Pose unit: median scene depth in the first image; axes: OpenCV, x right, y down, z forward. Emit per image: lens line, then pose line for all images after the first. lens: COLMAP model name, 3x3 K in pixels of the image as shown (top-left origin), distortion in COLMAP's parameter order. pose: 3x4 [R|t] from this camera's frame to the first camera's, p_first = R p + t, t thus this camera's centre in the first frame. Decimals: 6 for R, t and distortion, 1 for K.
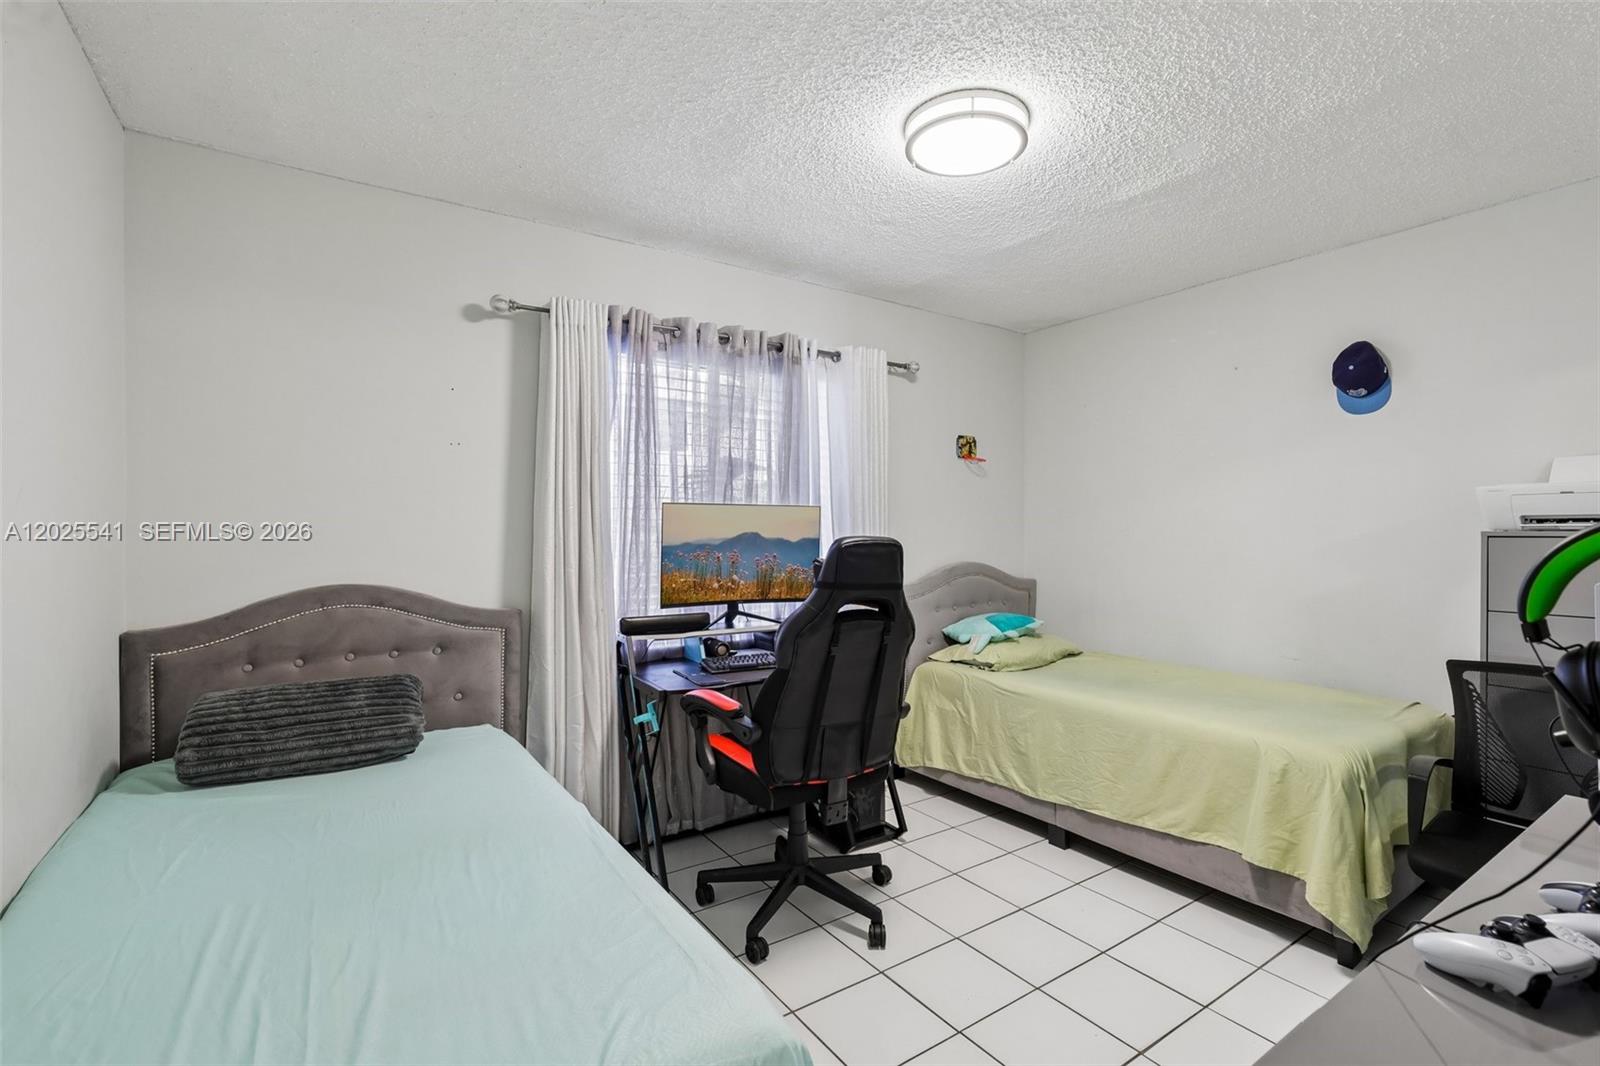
lens RADIAL K [[728.8, 0, 807.3], [0, 728.8, 539.9], [0, 0, 1]] dist [-0.014292, 0.001491]
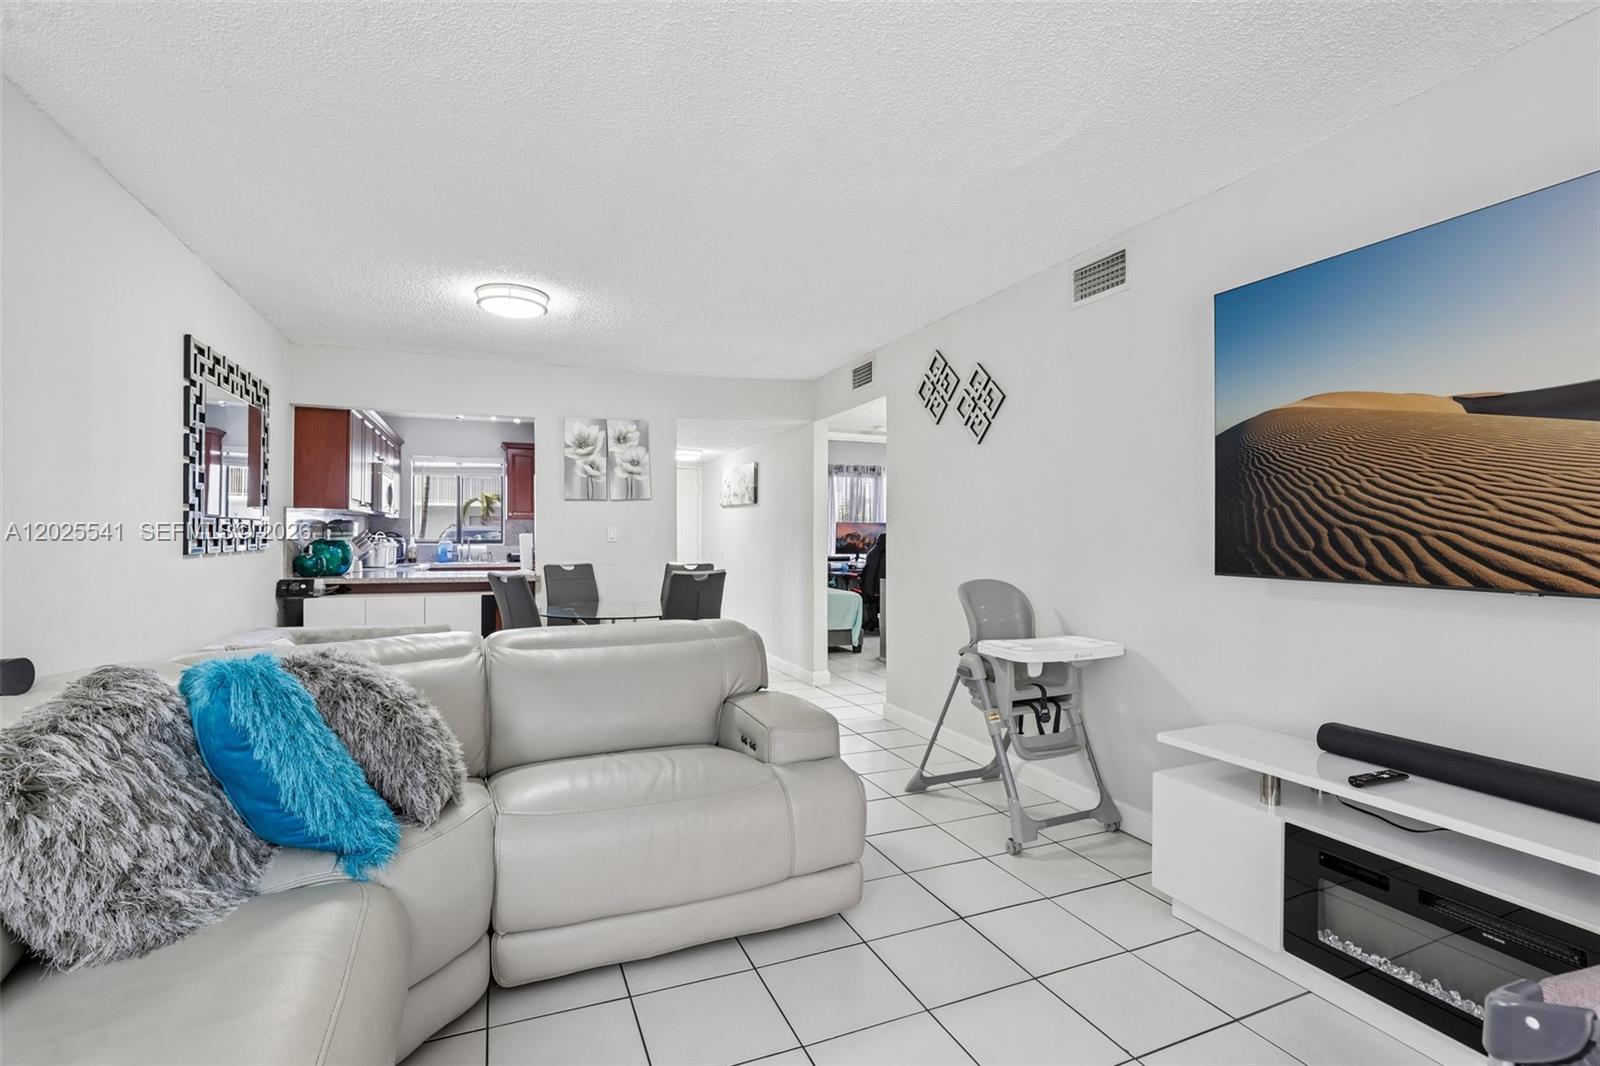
lens RADIAL K [[733.2, 0, 802.0], [0, 733.2, 525.8], [0, 0, 1]] dist [-0.024168, 0.009049]
pose [[0.979866, 0.006142, -0.199564, 0.297716], [-0.010405, 0.999739, -0.020320, 0.033594], [0.199387, 0.021987, 0.979674, -2.174001]]
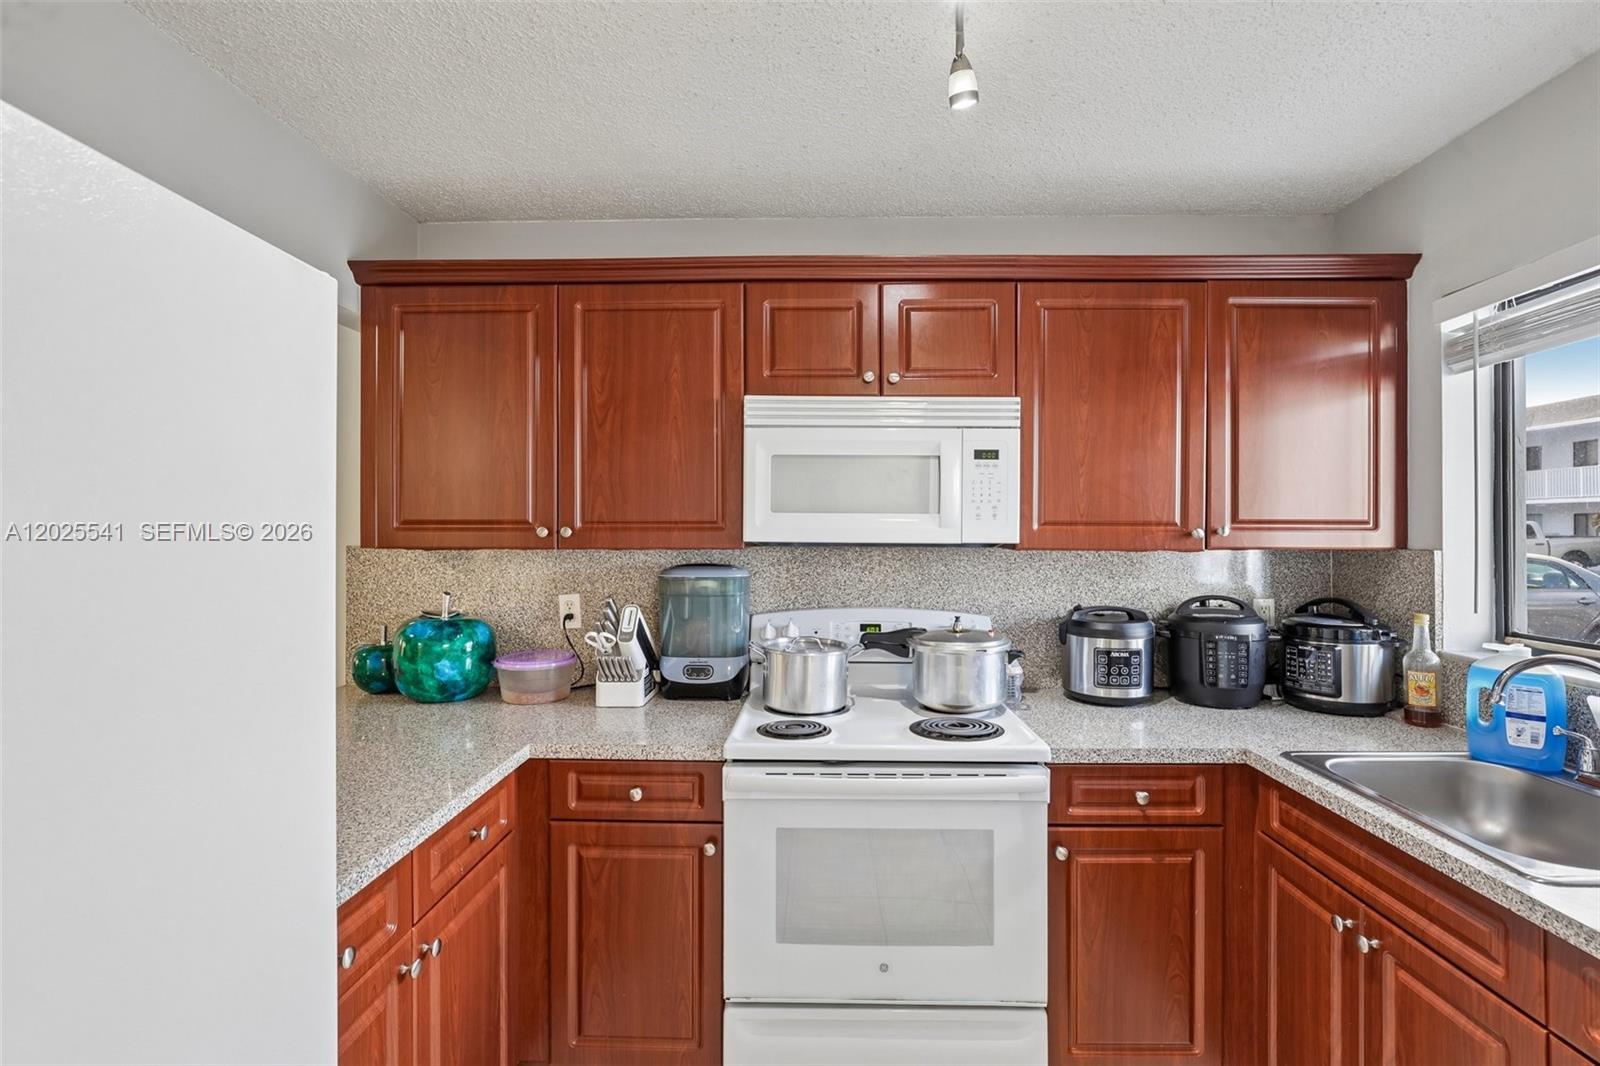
lens RADIAL K [[733.2, 0, 802.0], [0, 733.2, 525.8], [0, 0, 1]] dist [-0.024168, 0.009049]
pose [[-0.587153, -0.000206, -0.809476, -0.720127], [-0.000929, 0.999999, 0.000419, -0.048617], [0.809475, 0.000999, -0.587153, -0.021185]]
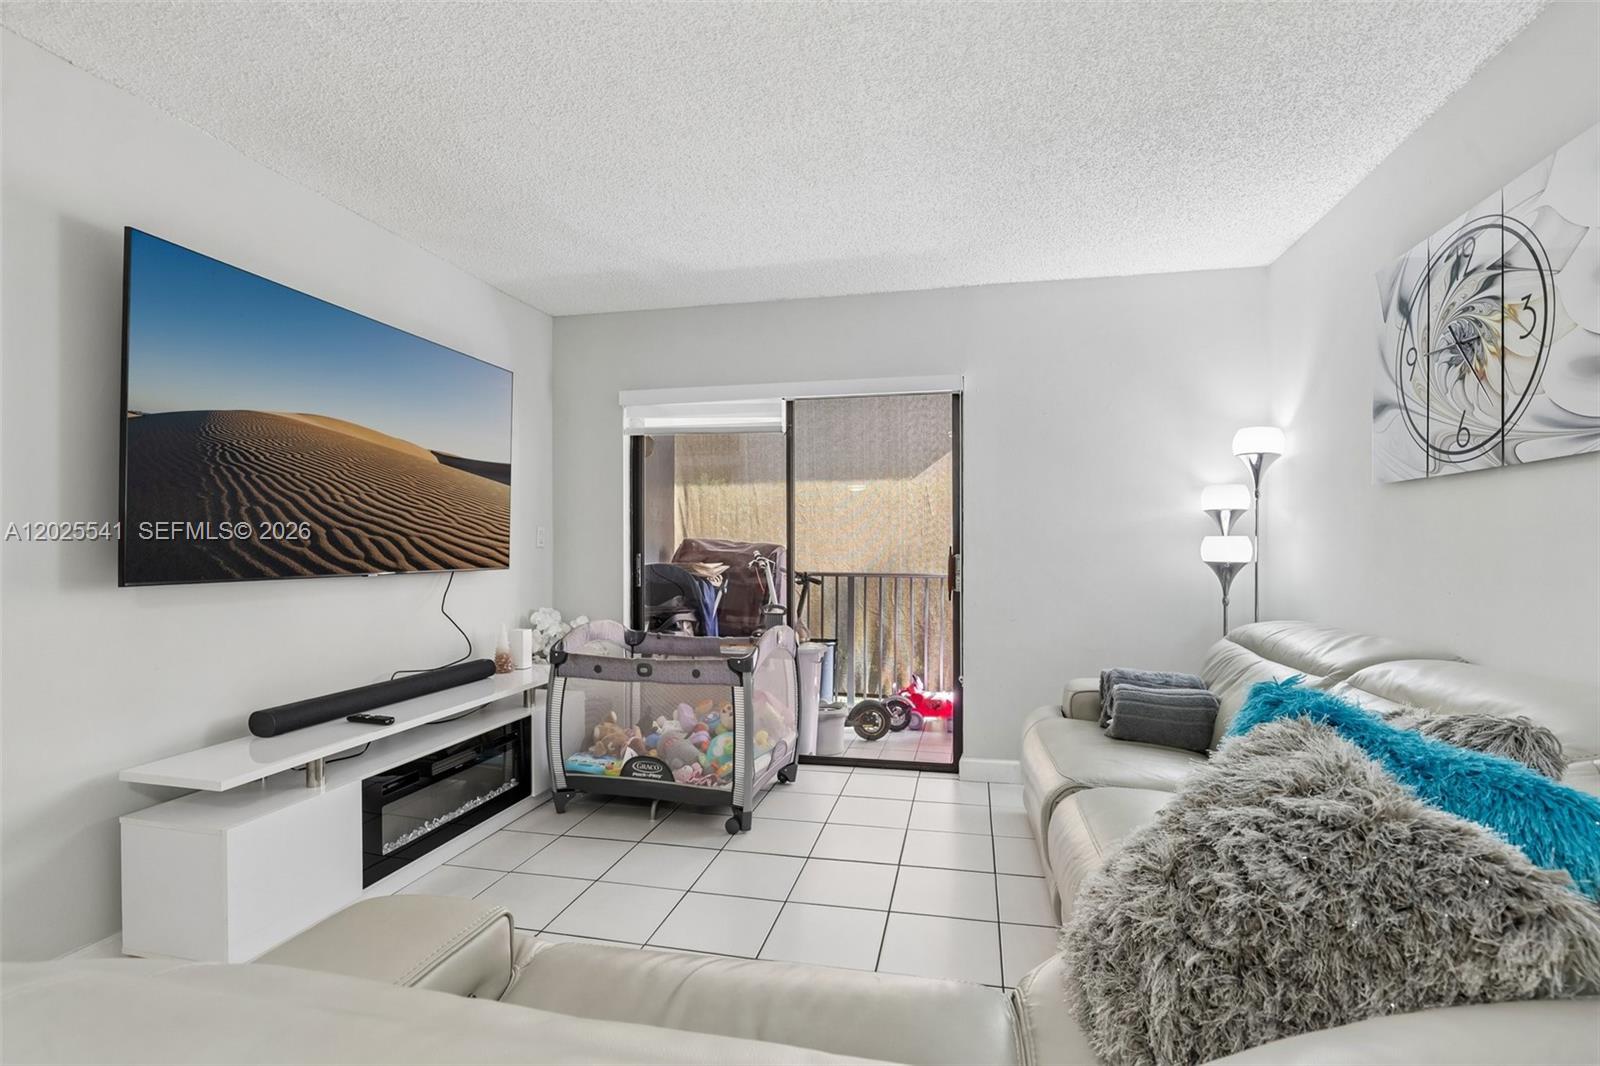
lens RADIAL K [[728.8, 0, 807.3], [0, 728.8, 539.9], [0, 0, 1]] dist [-0.014292, 0.001491]
pose [[-0.681799, 0.007160, 0.731504, -0.279838], [0.008431, 0.999963, -0.001930, 0.035025], [-0.731491, 0.004852, -0.681834, -1.301225]]
